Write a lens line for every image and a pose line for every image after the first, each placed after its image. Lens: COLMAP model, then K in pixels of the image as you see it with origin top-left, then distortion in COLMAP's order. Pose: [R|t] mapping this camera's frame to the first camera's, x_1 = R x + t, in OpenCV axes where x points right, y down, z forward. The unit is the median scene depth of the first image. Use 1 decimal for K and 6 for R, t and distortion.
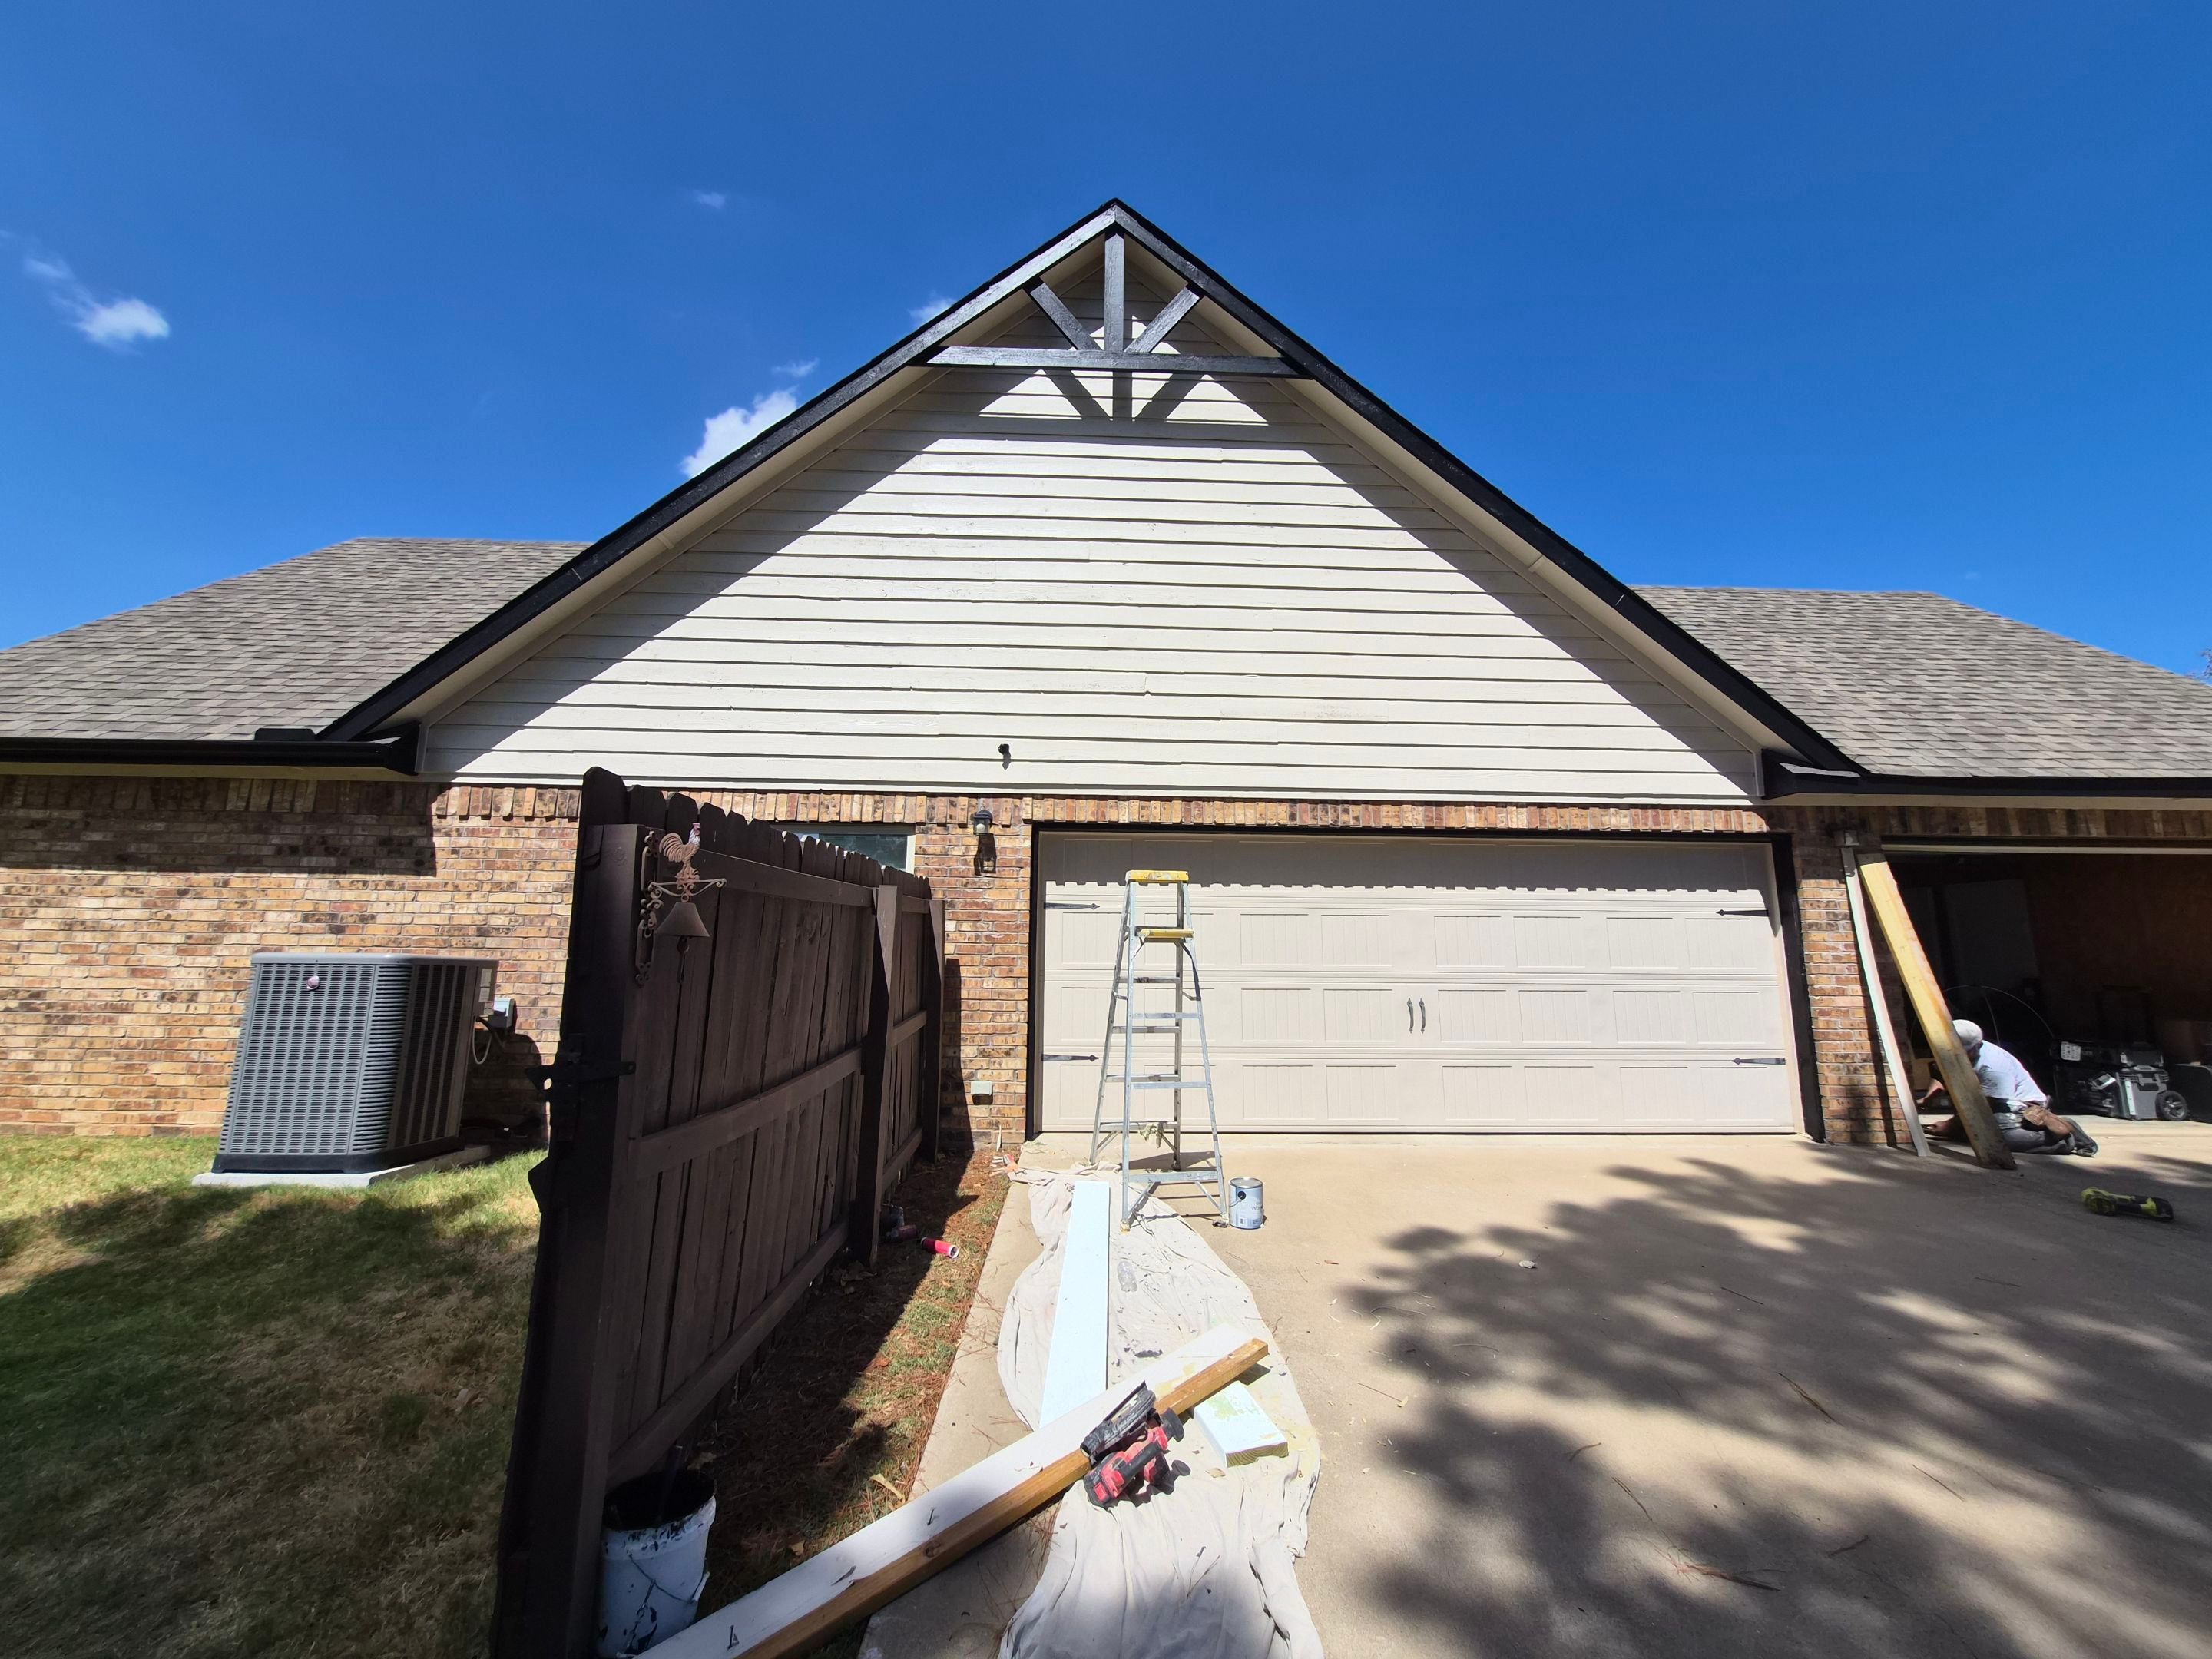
lens RADIAL K [[871.8, 0, 1104.3], [0, 871.8, 821.1], [0, 0, 1]] dist [-0.001810, -0.000358]
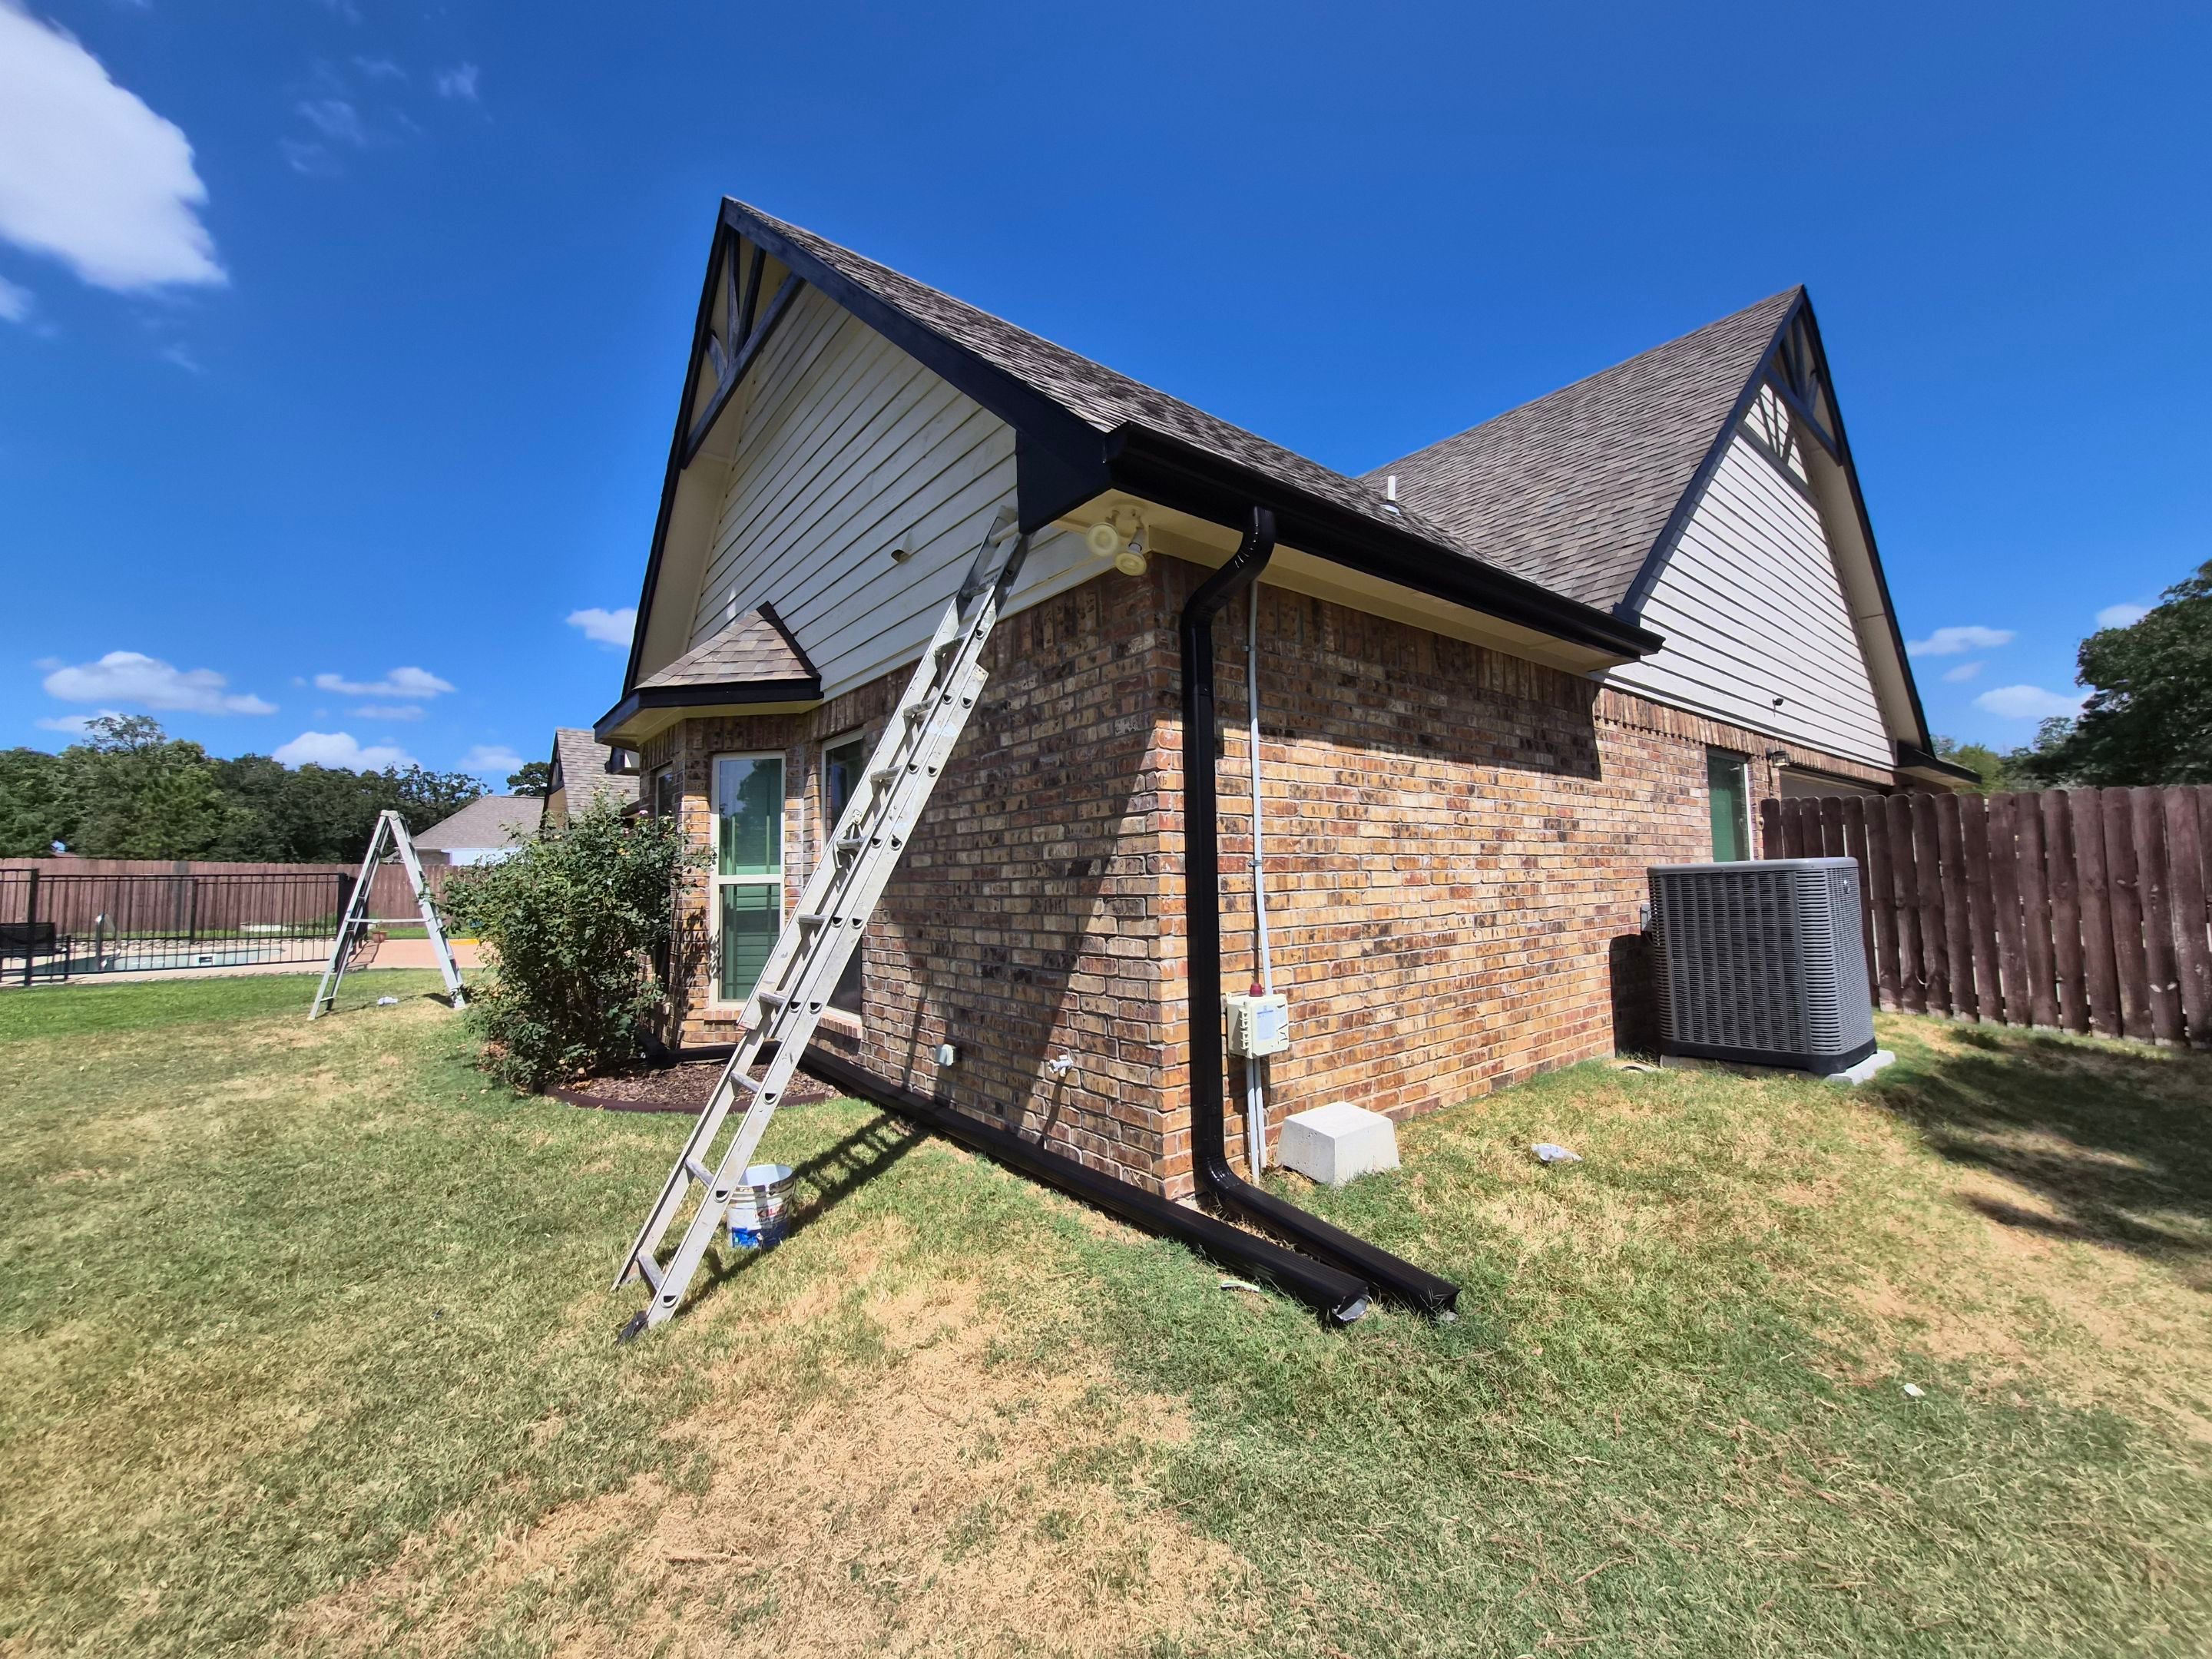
lens RADIAL K [[871.8, 0, 1104.3], [0, 871.8, 821.1], [0, 0, 1]] dist [-0.001810, -0.000358]
pose [[0.791824, 0.011050, 0.610649, -1.816881], [-0.070600, 0.994790, 0.073545, 0.076459], [-0.606655, -0.101346, 0.788479, 0.584826]]
